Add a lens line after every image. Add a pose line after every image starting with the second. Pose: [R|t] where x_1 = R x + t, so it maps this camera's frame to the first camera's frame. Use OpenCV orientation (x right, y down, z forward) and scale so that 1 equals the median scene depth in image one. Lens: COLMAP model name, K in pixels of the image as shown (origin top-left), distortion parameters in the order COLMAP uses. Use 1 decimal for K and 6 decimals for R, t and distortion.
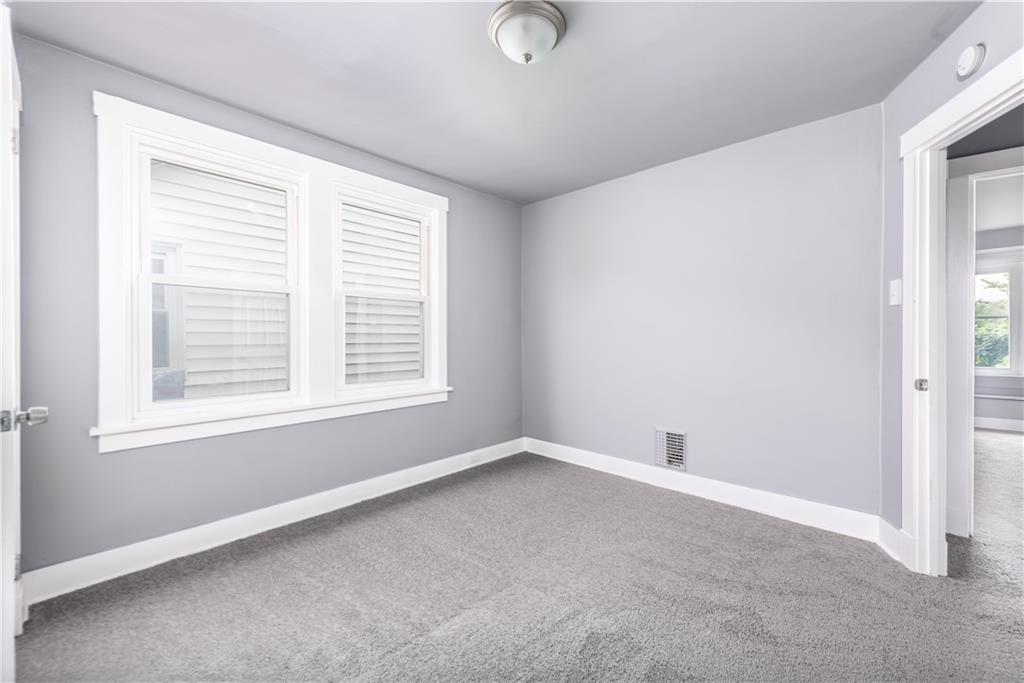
lens RADIAL K [[408.8, 0, 523.6], [0, 408.8, 340.8], [0, 0, 1]] dist [-0.000394, -0.000027]
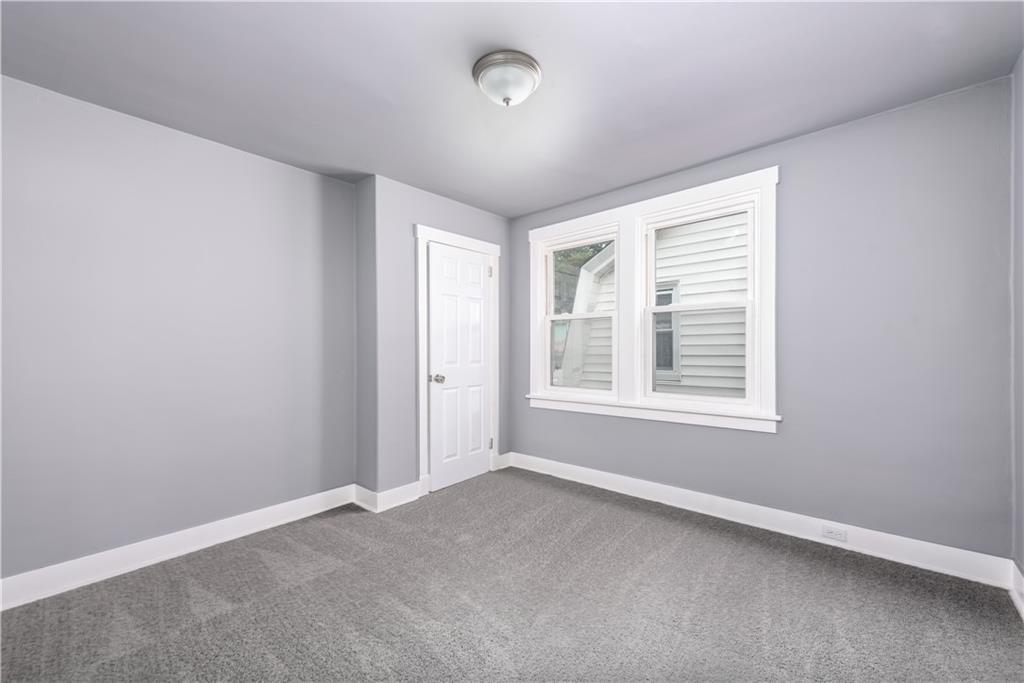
lens RADIAL K [[408.8, 0, 523.6], [0, 408.8, 340.8], [0, 0, 1]] dist [-0.000394, -0.000027]
pose [[0.017282, -0.019908, -0.999652, 0.579975], [-0.002295, 0.999798, -0.019951, -0.007905], [0.999848, 0.002639, 0.017233, 0.533058]]
